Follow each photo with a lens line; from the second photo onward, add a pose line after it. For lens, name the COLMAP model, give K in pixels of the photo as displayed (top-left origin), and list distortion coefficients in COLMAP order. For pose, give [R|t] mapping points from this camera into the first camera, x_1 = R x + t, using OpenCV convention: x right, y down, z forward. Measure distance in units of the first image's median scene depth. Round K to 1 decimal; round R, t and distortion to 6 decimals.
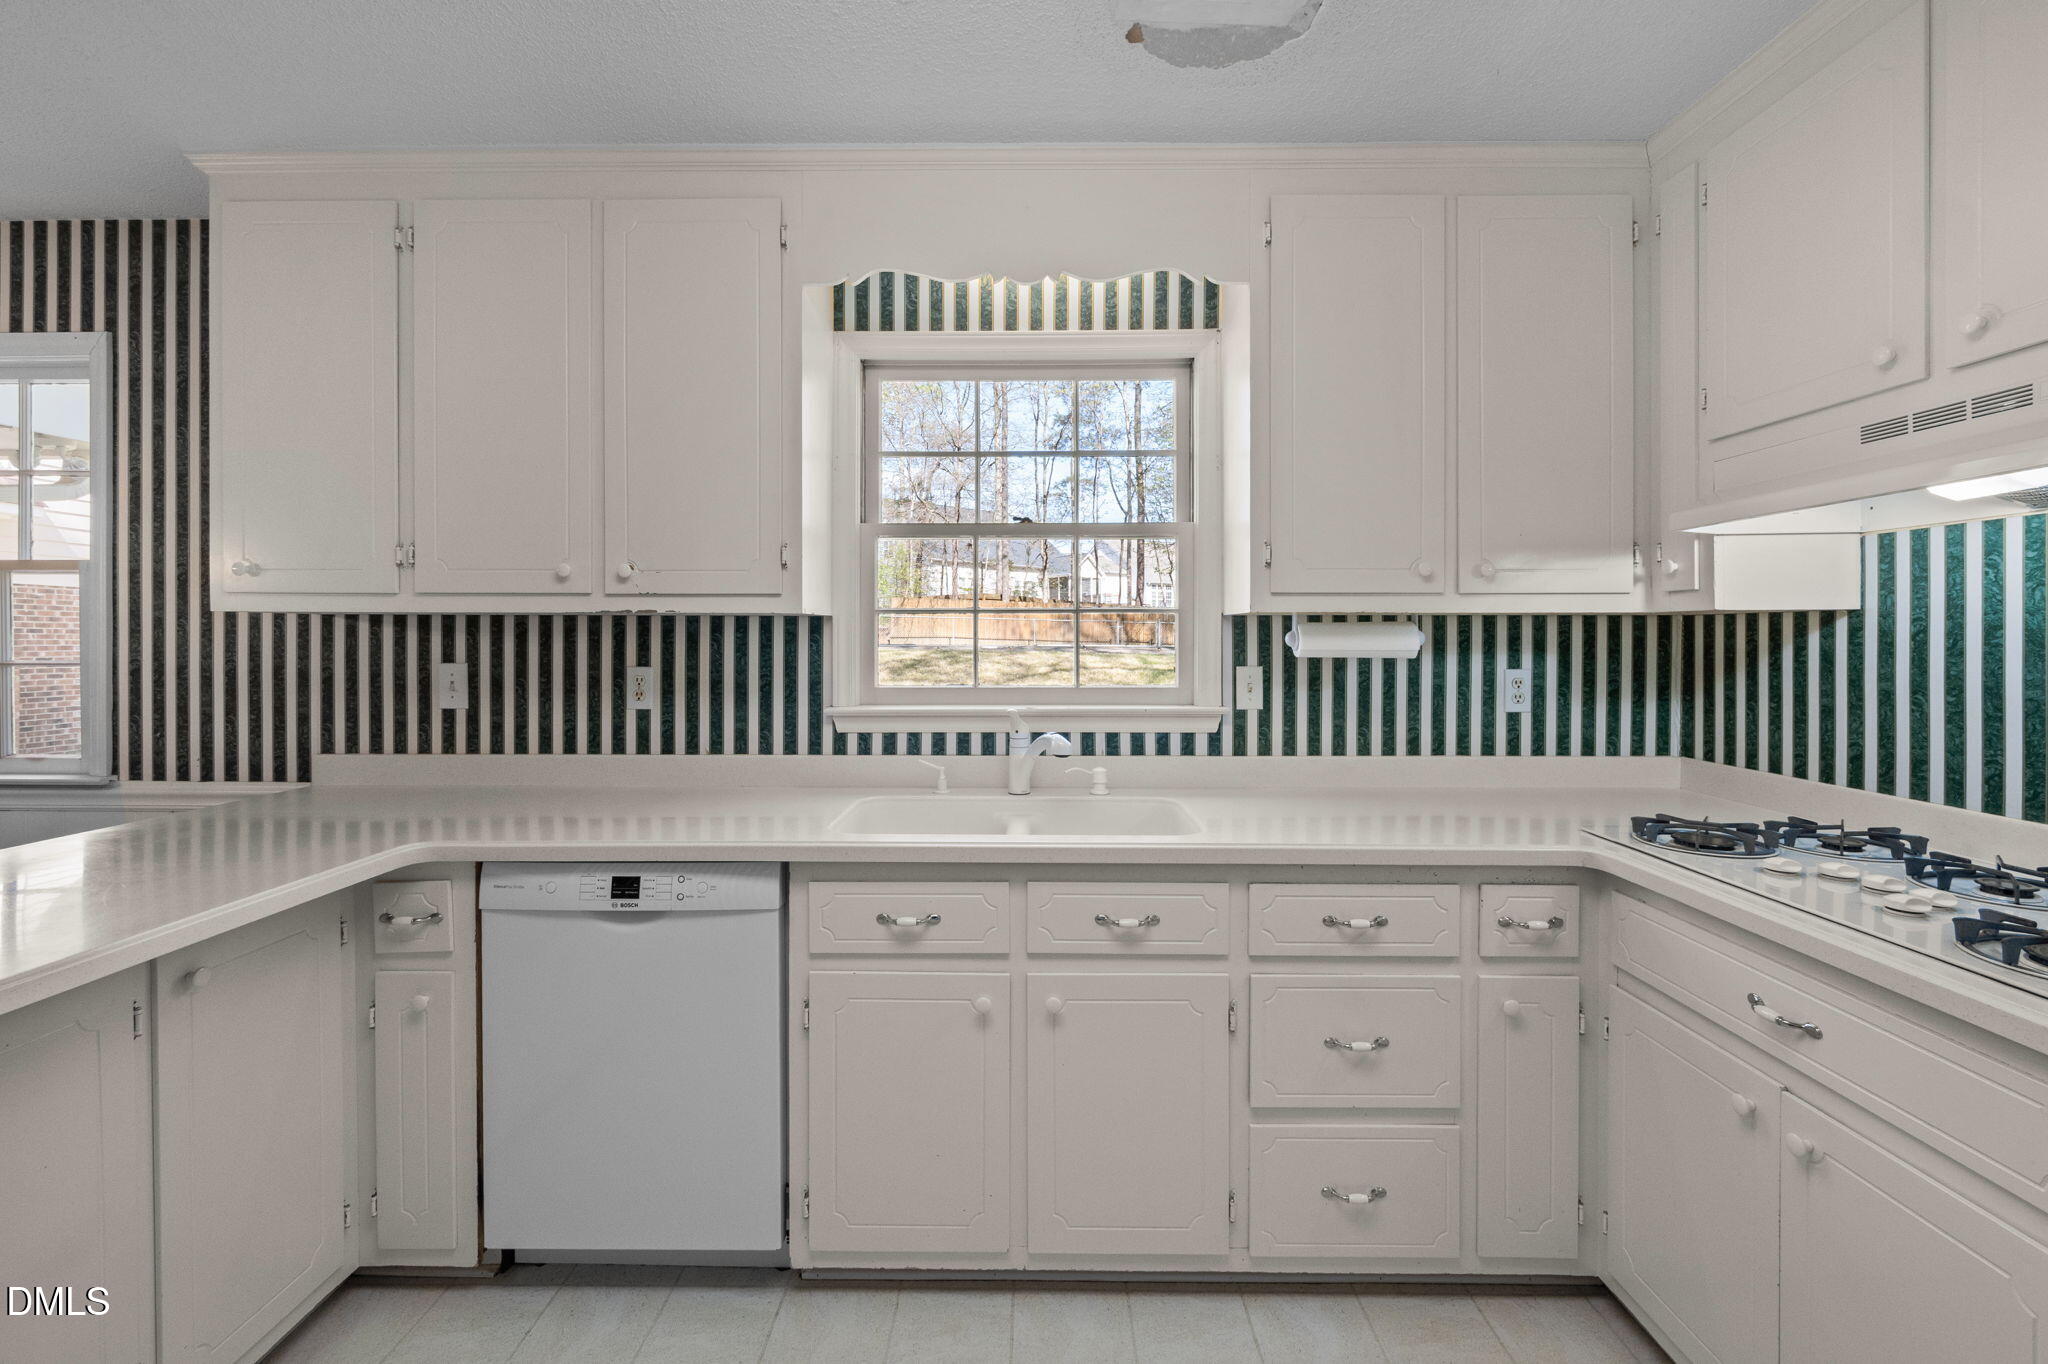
lens RADIAL K [[854.9, 0, 1024.4], [0, 854.9, 638.0], [0, 0, 1]] dist [0.000858, 0.000130]
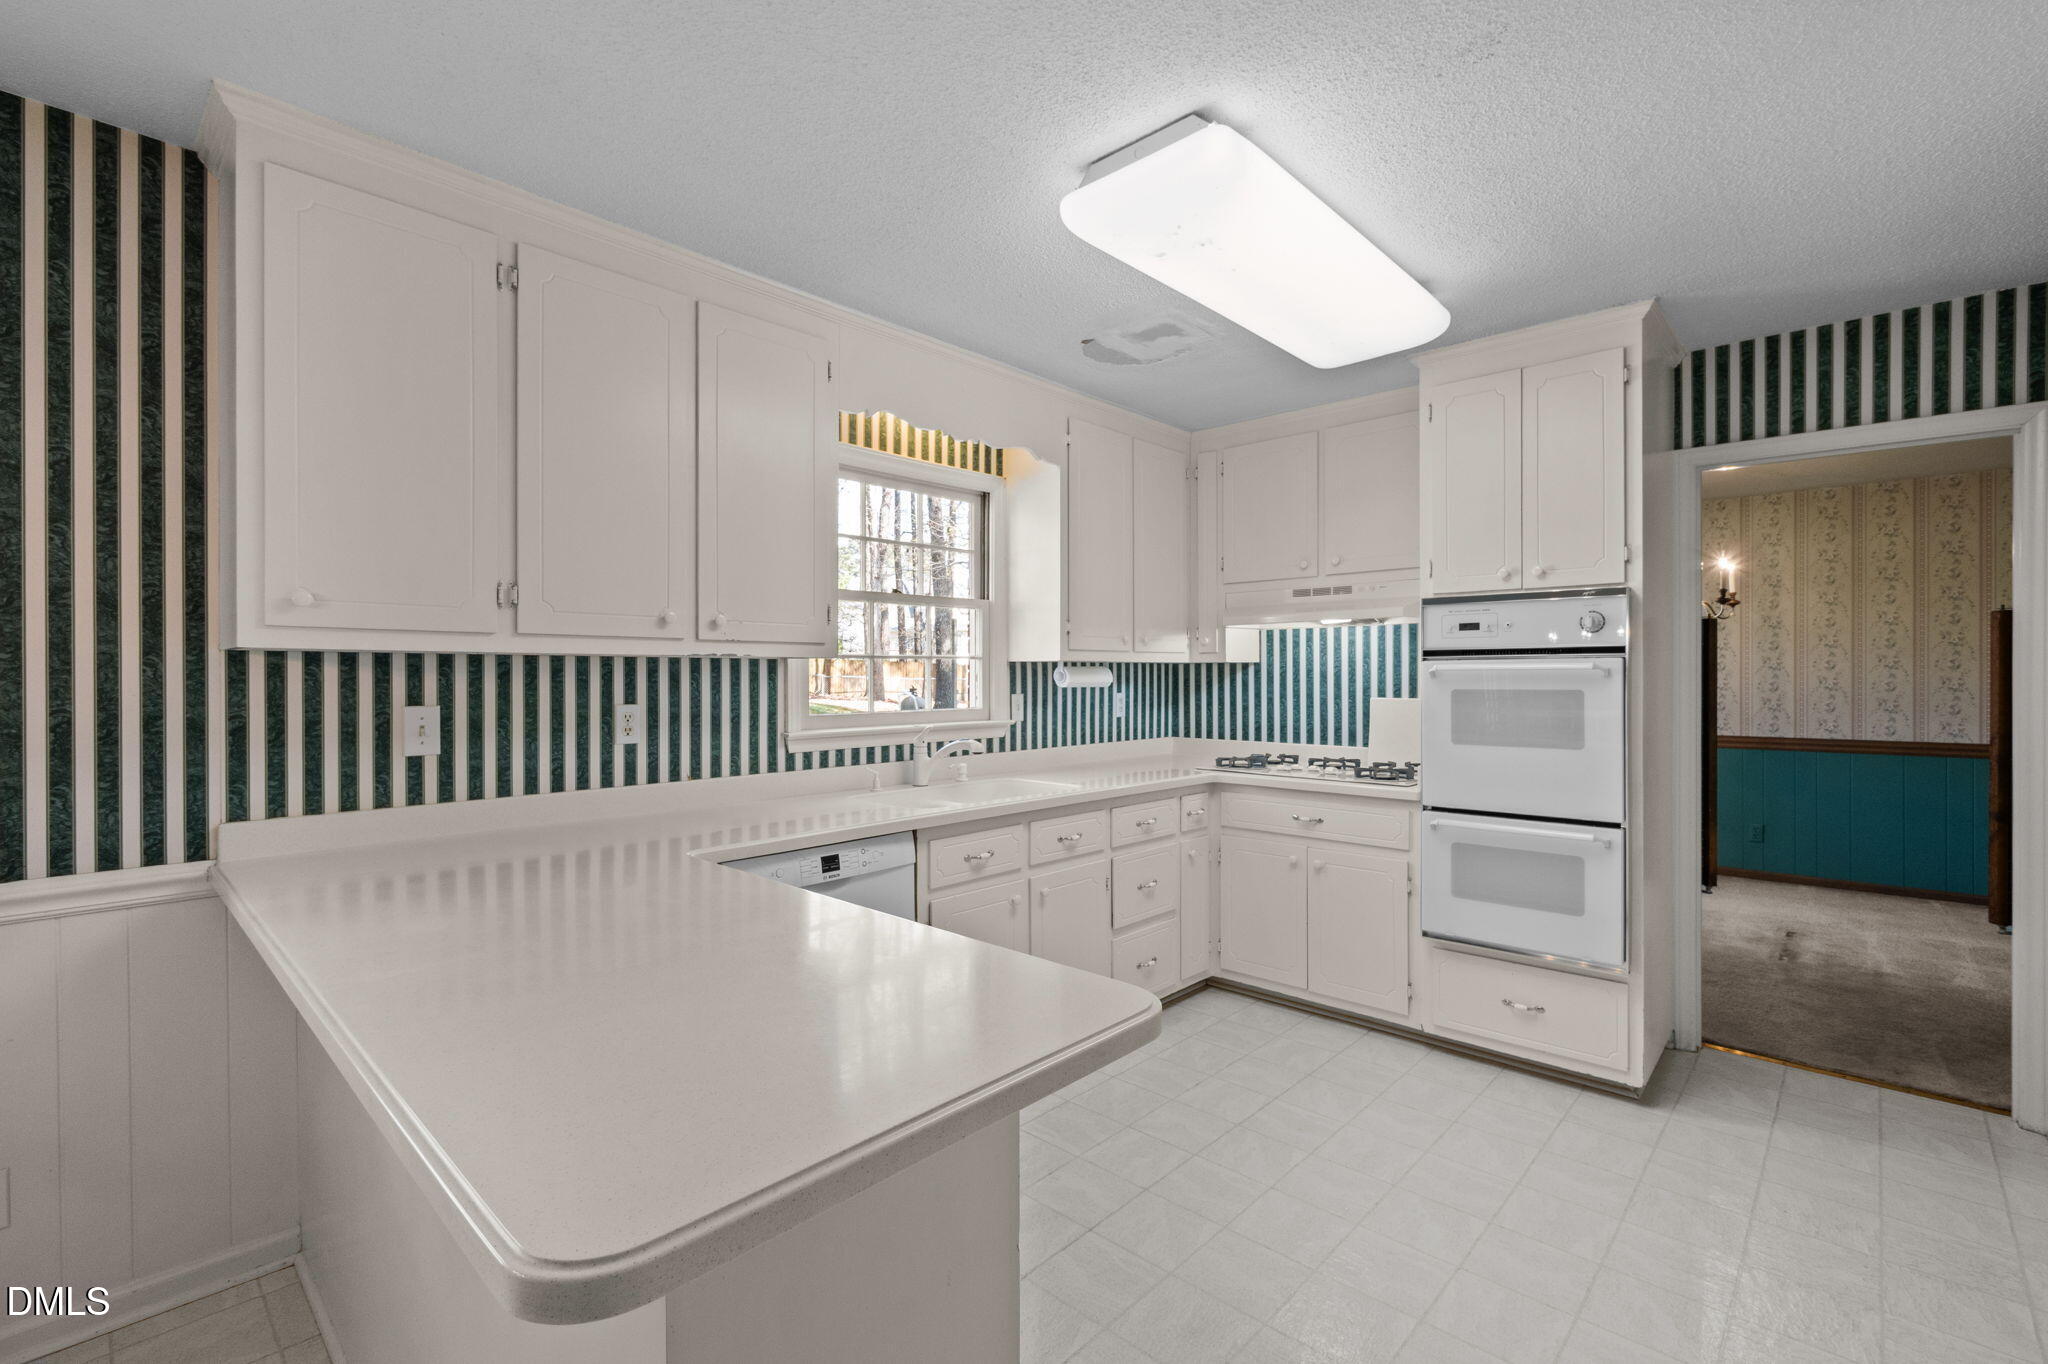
lens RADIAL K [[847.7, 0, 1022.9], [0, 847.7, 674.3], [0, 0, 1]] dist [0.000058, -0.000016]
pose [[0.699112, -0.001601, 0.715010, -0.868862], [0.003960, 0.999991, -0.001633, -0.000643], [-0.715001, 0.003973, 0.699112, -0.104380]]
